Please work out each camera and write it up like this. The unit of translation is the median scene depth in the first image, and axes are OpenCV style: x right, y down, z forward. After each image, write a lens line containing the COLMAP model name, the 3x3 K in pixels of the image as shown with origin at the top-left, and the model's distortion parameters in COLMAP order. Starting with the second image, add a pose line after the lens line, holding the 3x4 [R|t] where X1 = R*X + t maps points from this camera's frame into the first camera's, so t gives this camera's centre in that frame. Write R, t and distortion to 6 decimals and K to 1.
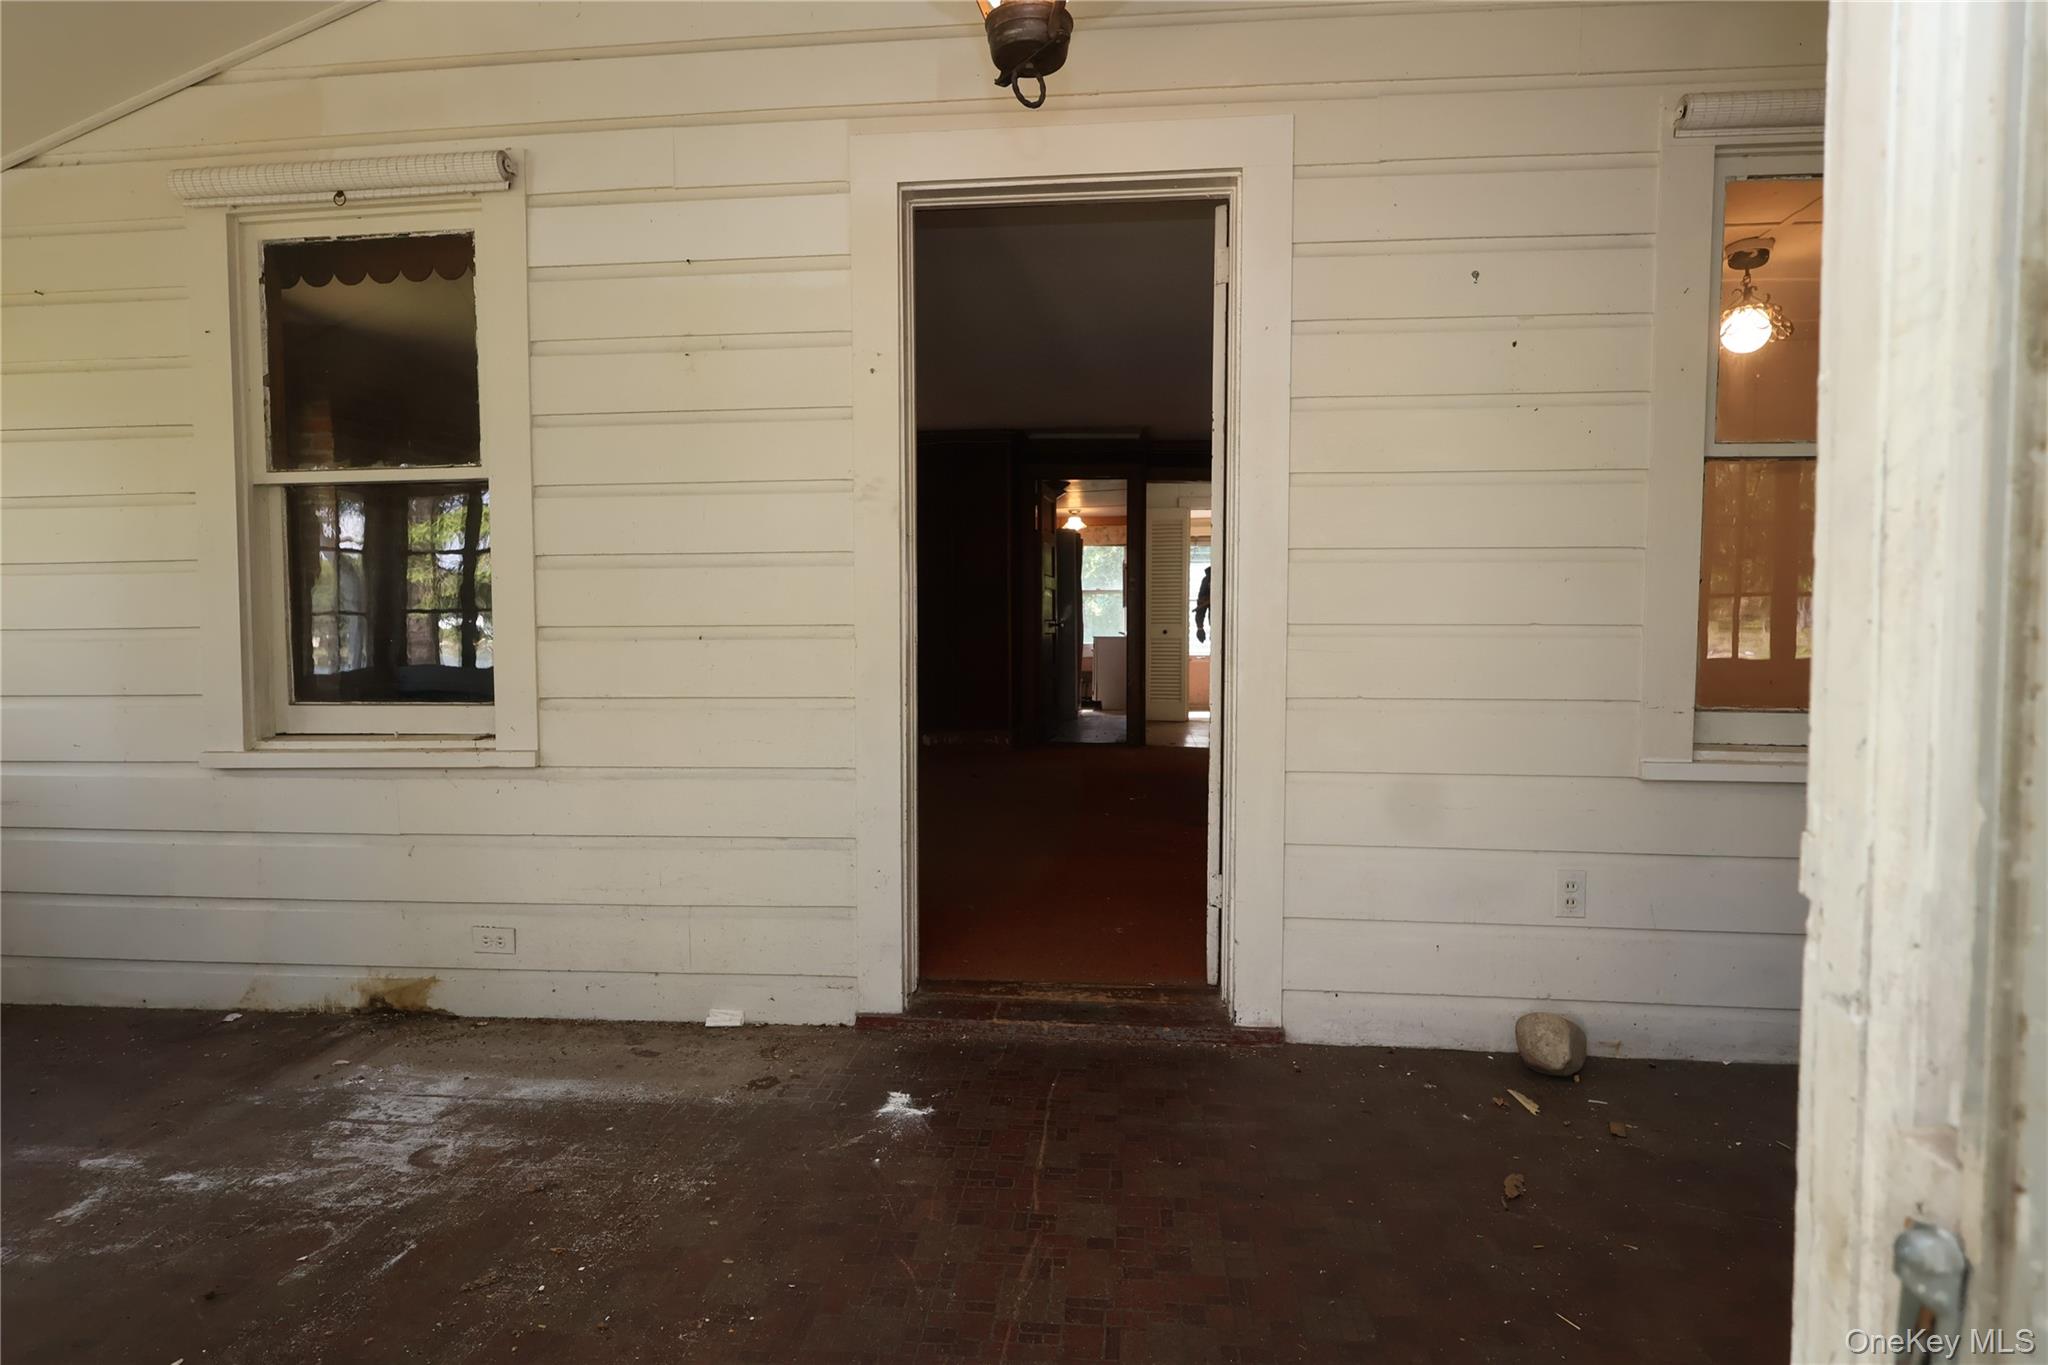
lens RADIAL K [[1088.4, 0, 1019.9], [0, 1088.4, 687.2], [0, 0, 1]] dist [0.003972, 0.000083]
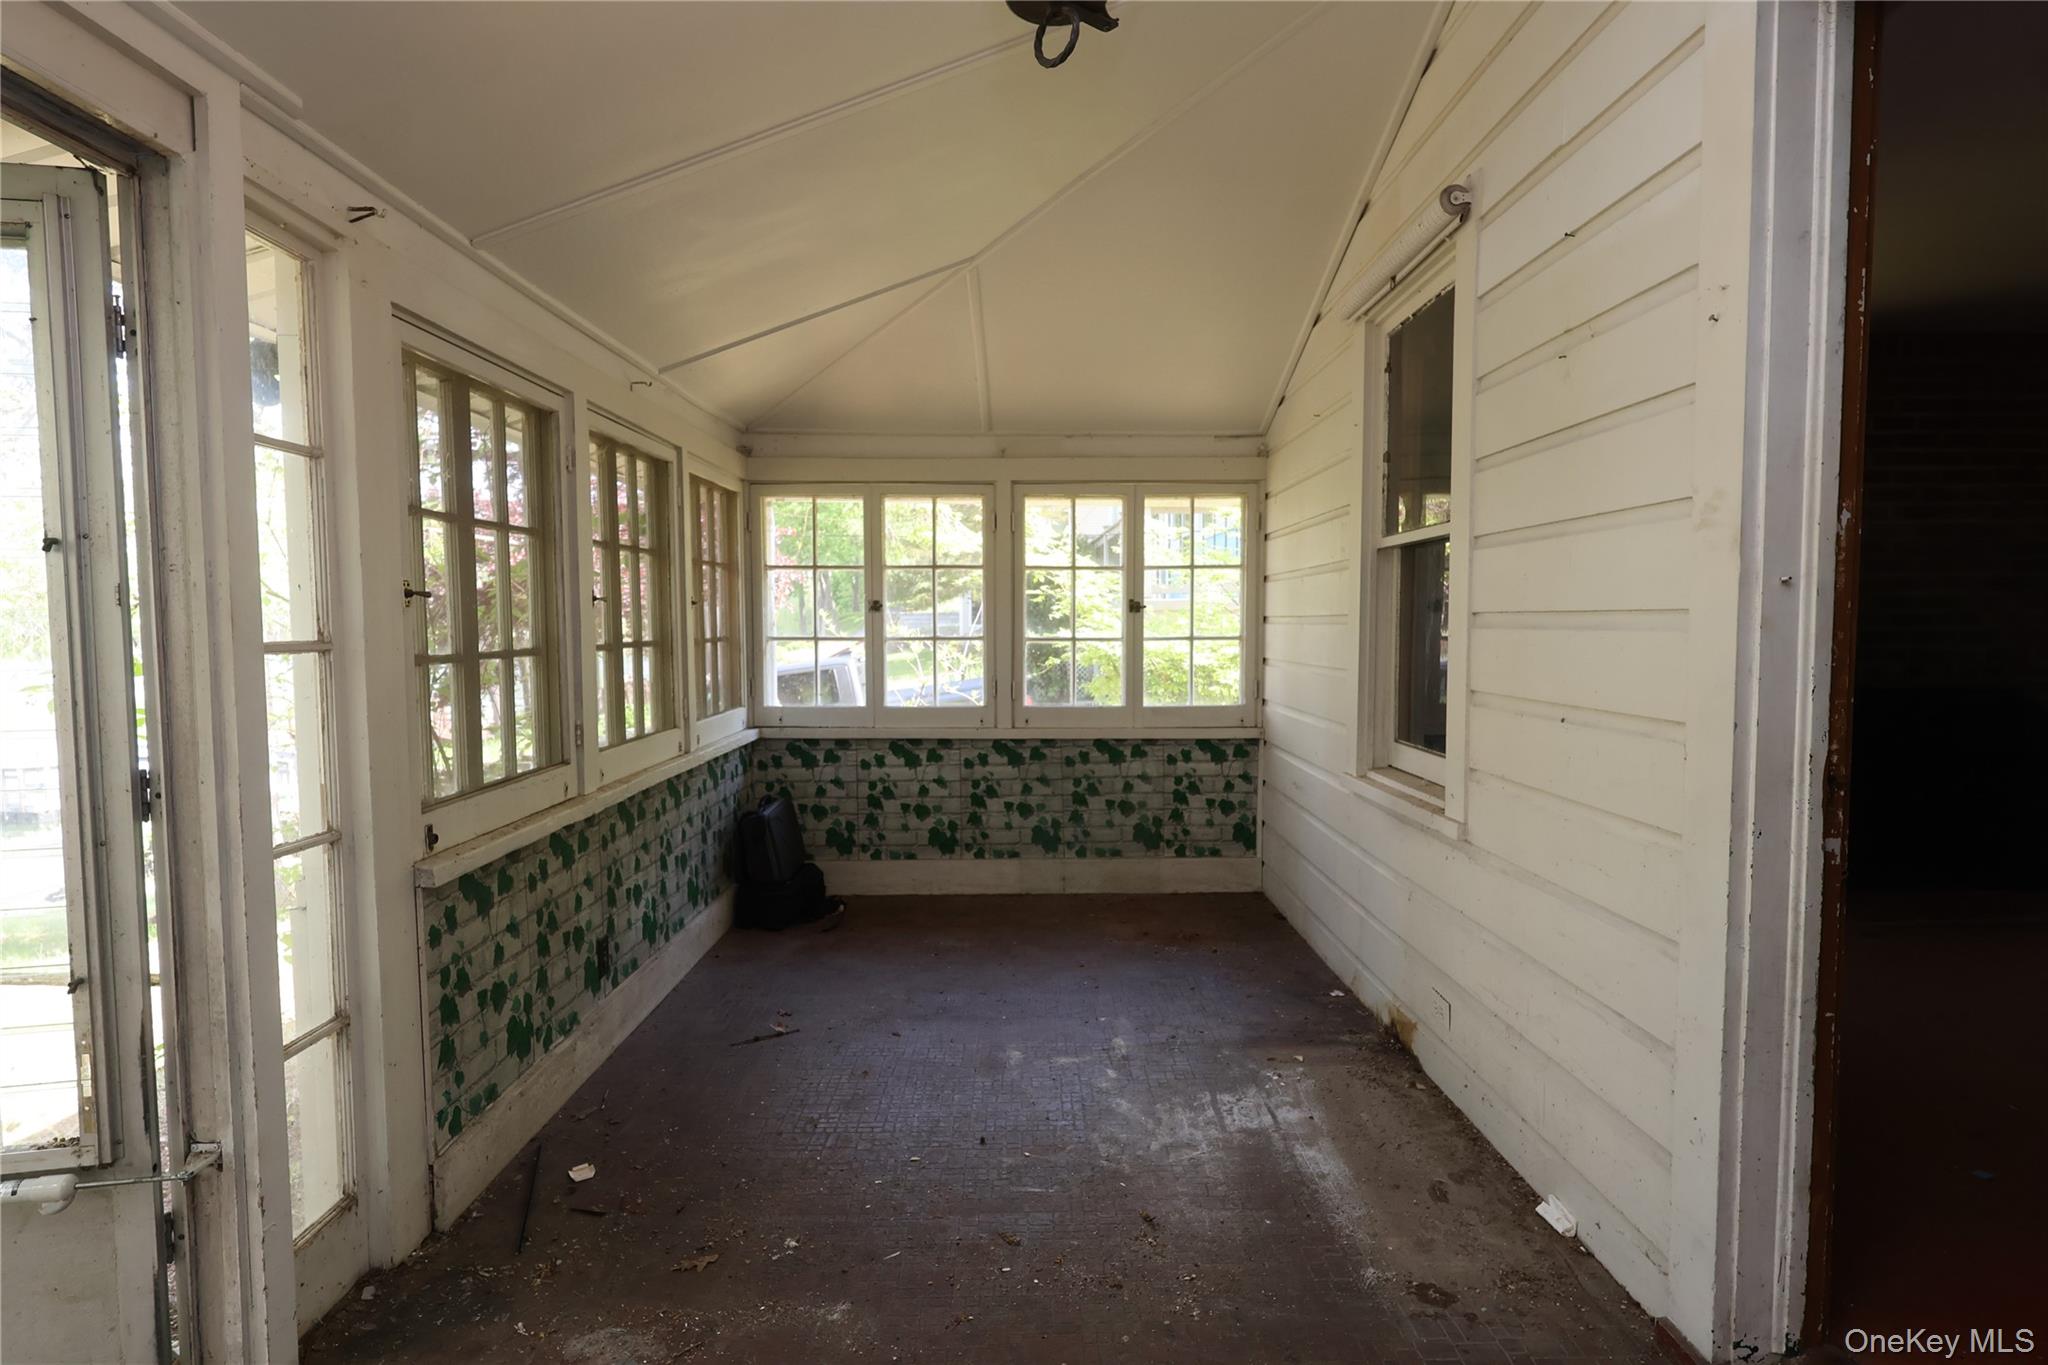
lens RADIAL K [[1088.4, 0, 1029.7], [0, 1088.4, 686.9], [0, 0, 1]] dist [0.003972, 0.000083]
pose [[0.093797, 0.066747, -0.993351, 0.251266], [-0.043297, 0.997080, 0.062909, -0.058046], [0.994649, 0.037108, 0.096413, 0.312630]]
